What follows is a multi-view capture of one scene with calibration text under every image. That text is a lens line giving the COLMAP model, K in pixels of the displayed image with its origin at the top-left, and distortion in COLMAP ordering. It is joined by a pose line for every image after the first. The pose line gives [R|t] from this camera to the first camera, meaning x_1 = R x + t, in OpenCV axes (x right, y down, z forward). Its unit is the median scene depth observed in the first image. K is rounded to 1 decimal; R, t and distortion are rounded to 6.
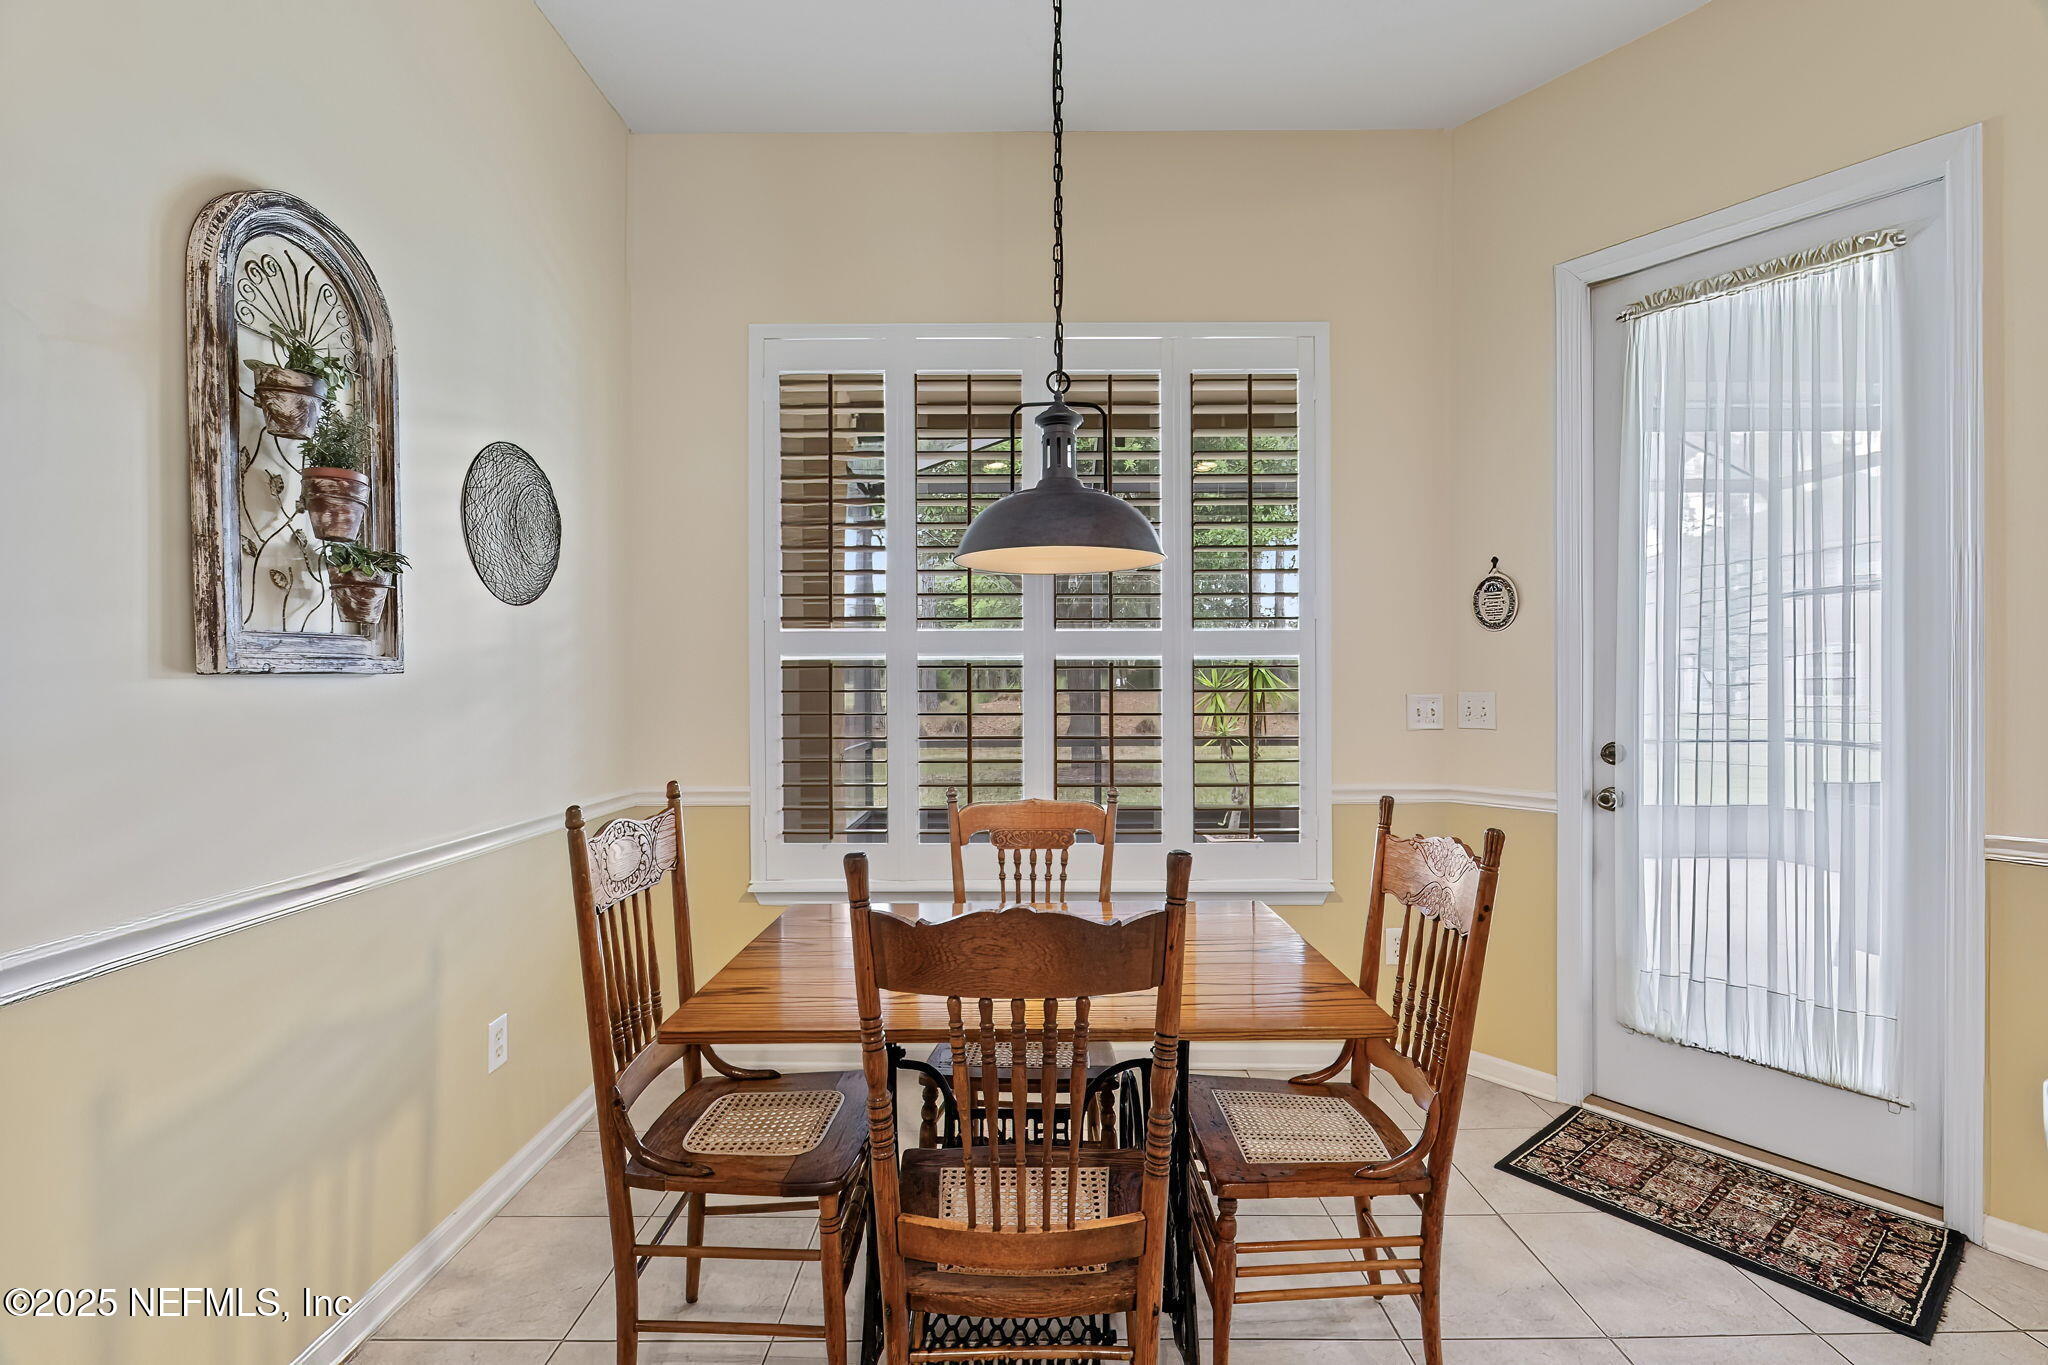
lens RADIAL K [[889.1, 0, 1031.5], [0, 889.1, 685.3], [0, 0, 1]] dist [0.000325, -0.000271]
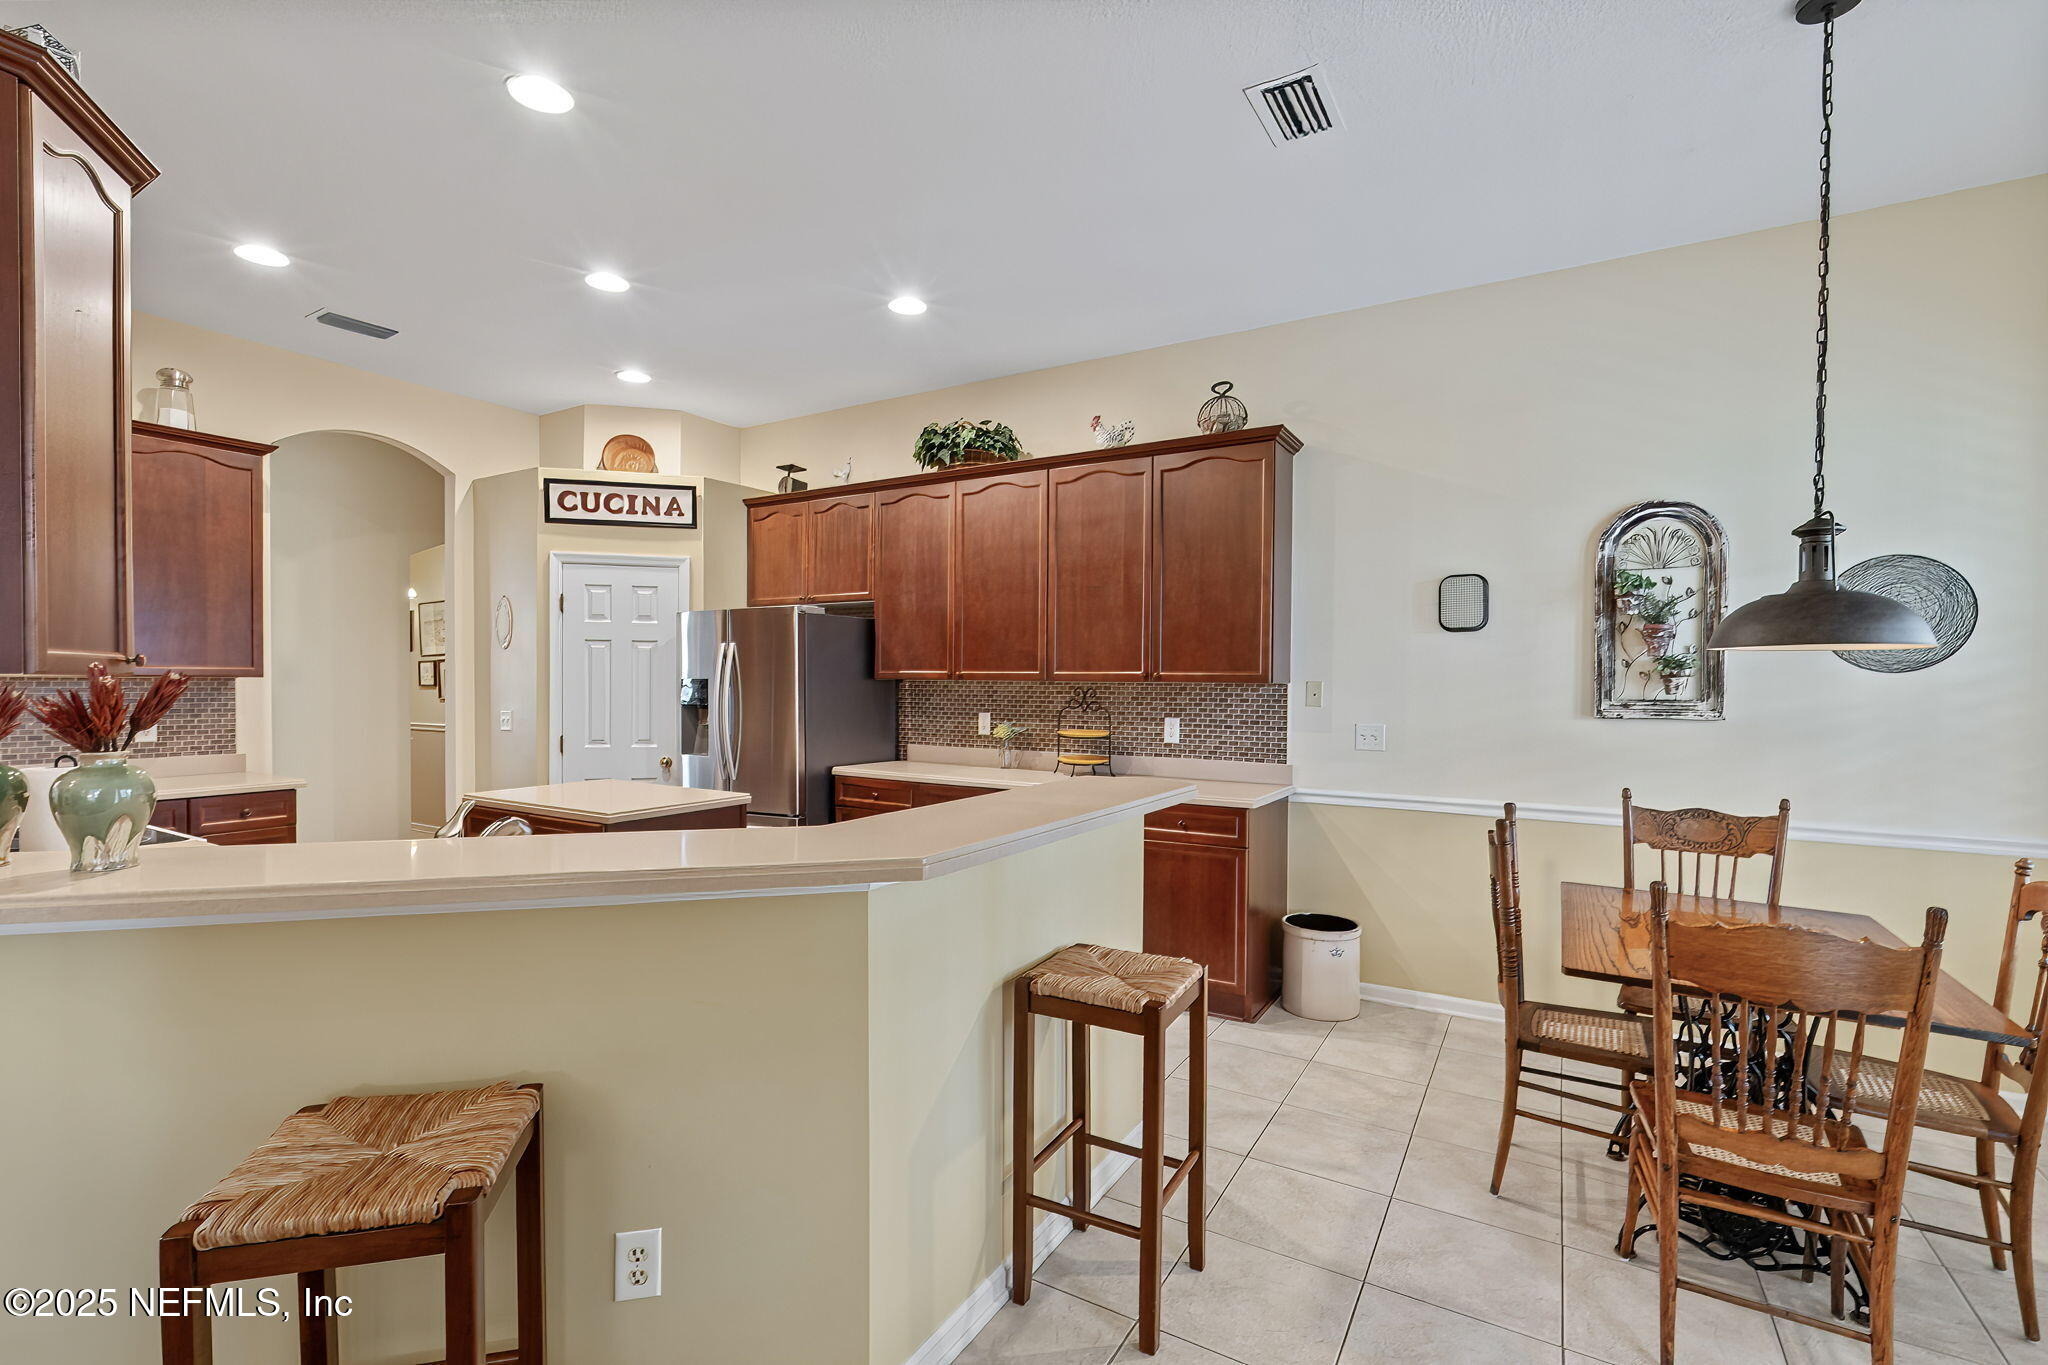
lens RADIAL K [[889.1, 0, 1026.5], [0, 889.1, 686.6], [0, 0, 1]] dist [0.000325, -0.000271]
pose [[-0.516853, 0.001958, -0.856072, 1.756568], [-0.011950, 0.999883, 0.009502, -0.091446], [0.855991, 0.015141, -0.516769, 0.790171]]
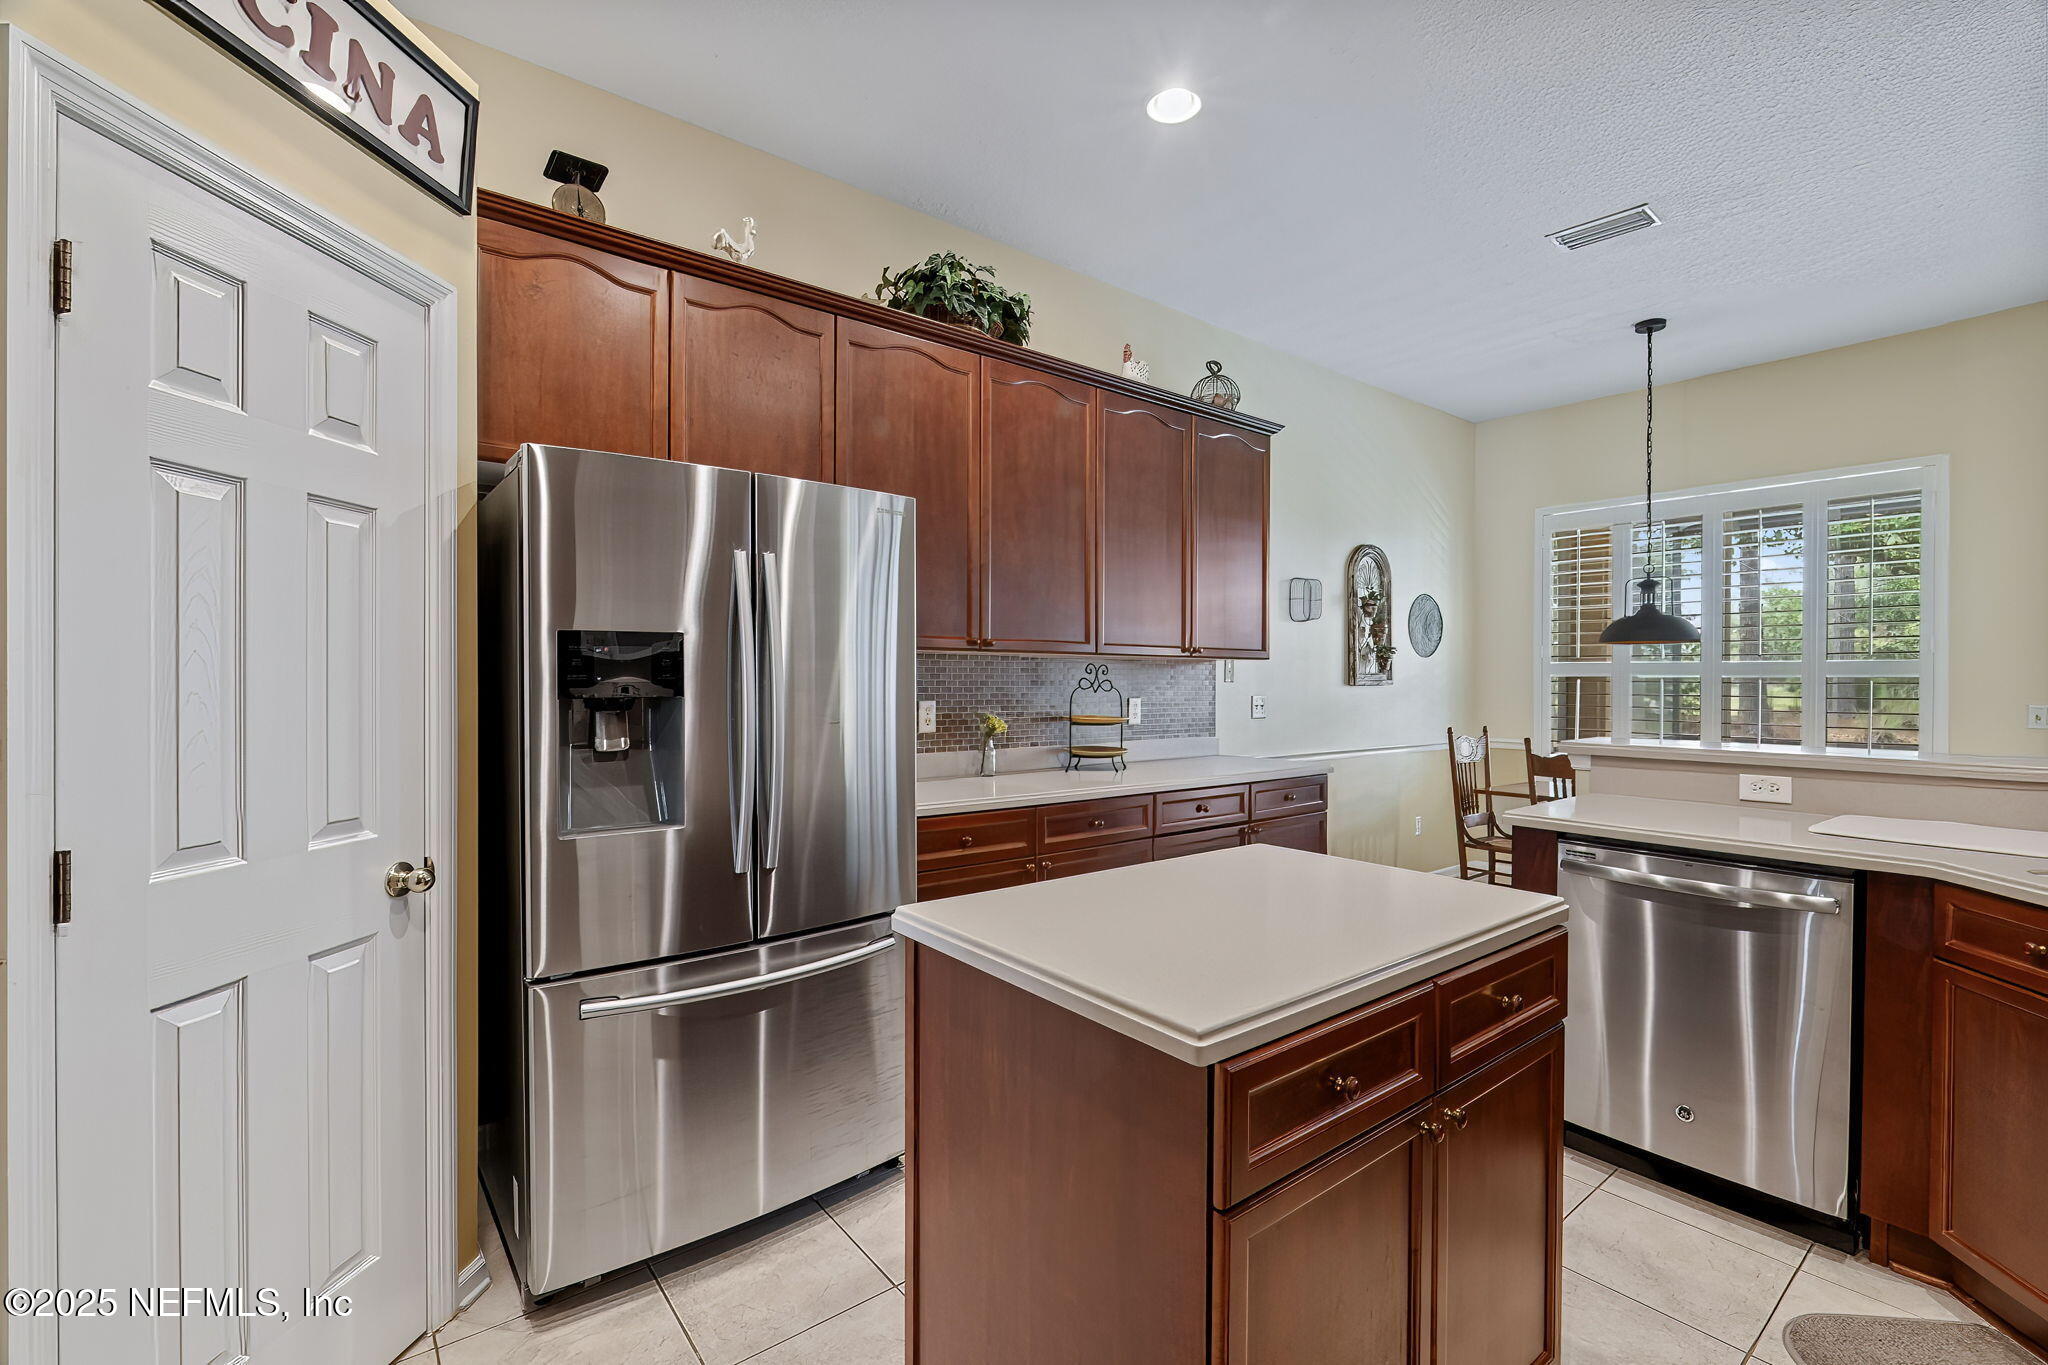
lens RADIAL K [[889.1, 0, 1023.8], [0, 889.1, 674.7], [0, 0, 1]] dist [0.000325, -0.000271]
pose [[0.611804, 0.001244, -0.791009, 0.992380], [-0.009955, 0.999932, -0.006127, -0.020004], [0.790947, 0.011623, 0.611774, -2.000705]]
